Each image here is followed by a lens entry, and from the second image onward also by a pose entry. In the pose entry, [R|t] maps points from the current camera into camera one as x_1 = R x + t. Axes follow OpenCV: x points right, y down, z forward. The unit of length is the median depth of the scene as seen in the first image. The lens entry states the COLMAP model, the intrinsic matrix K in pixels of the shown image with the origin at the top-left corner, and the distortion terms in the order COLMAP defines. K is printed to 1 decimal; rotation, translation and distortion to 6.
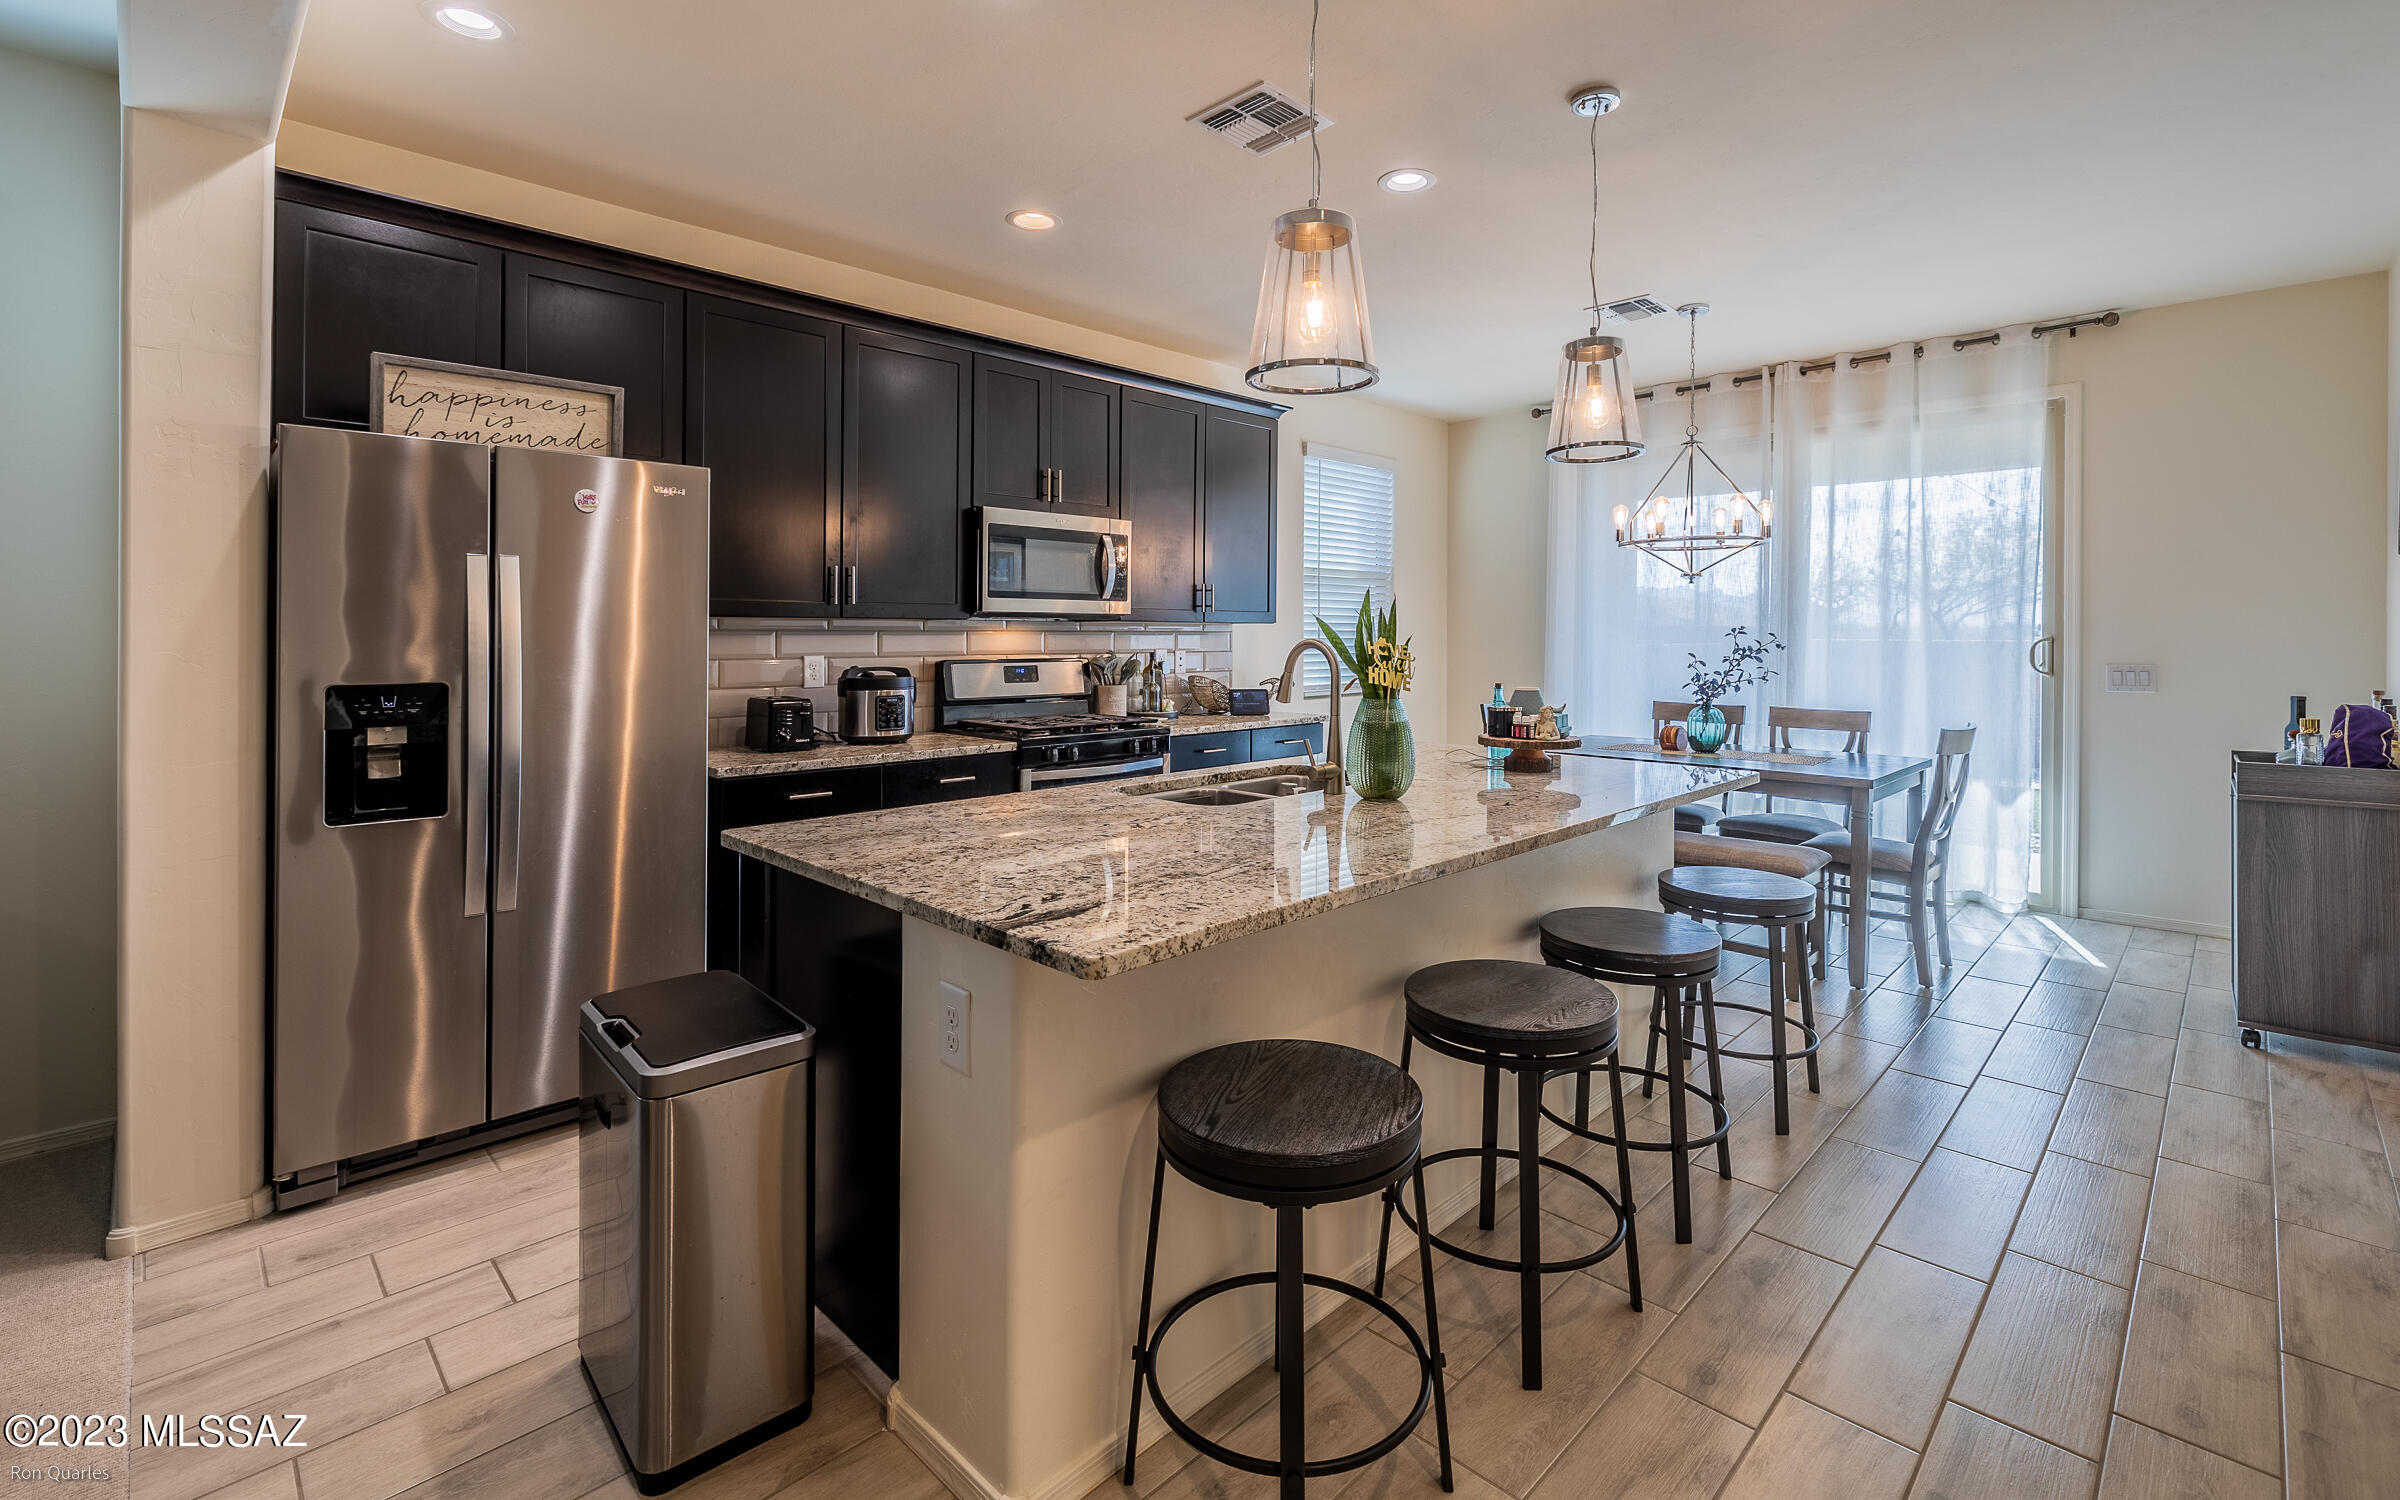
lens RADIAL K [[1017.6, 0, 1261.5], [0, 1017.6, 645.4], [0, 0, 1]] dist [-0.000082, -0.001253]
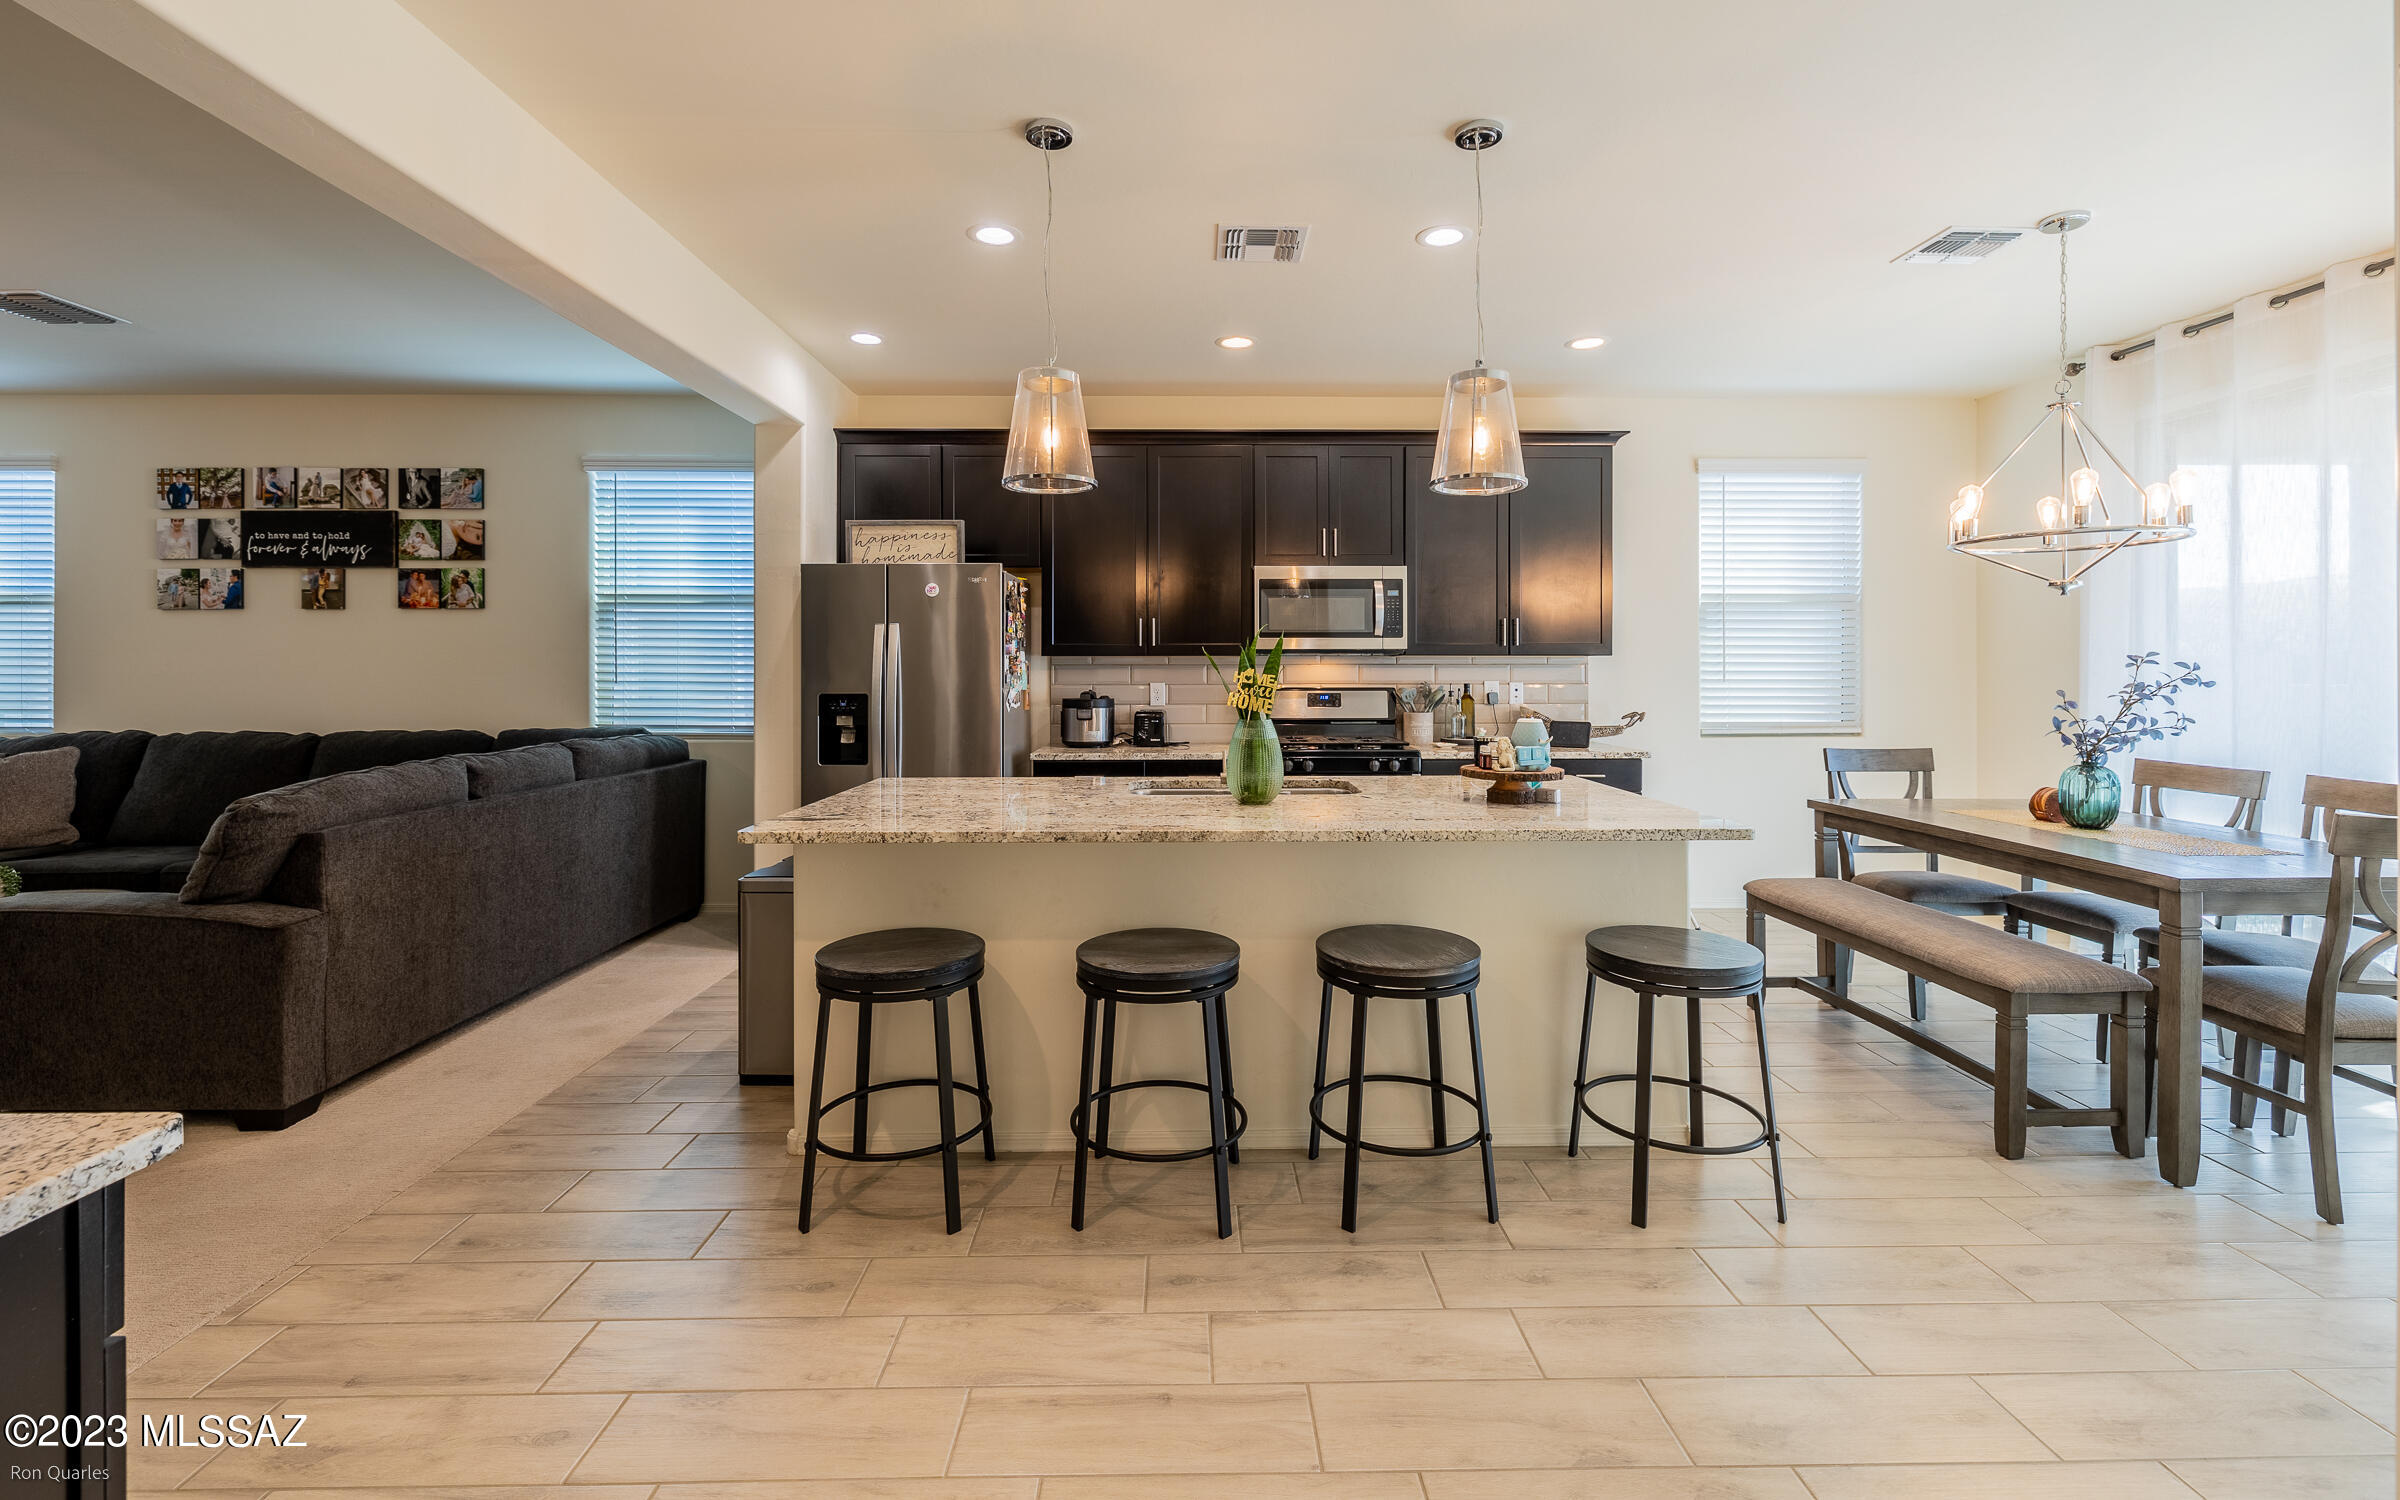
lens RADIAL K [[1017.6, 0, 1211.0], [0, 1017.6, 663.7], [0, 0, 1]] dist [-0.000082, -0.001253]
pose [[0.710027, -0.005656, -0.704152, 0.506662], [-0.006189, 0.999879, -0.014272, 0.002641], [0.704148, 0.014491, 0.709906, 0.060078]]
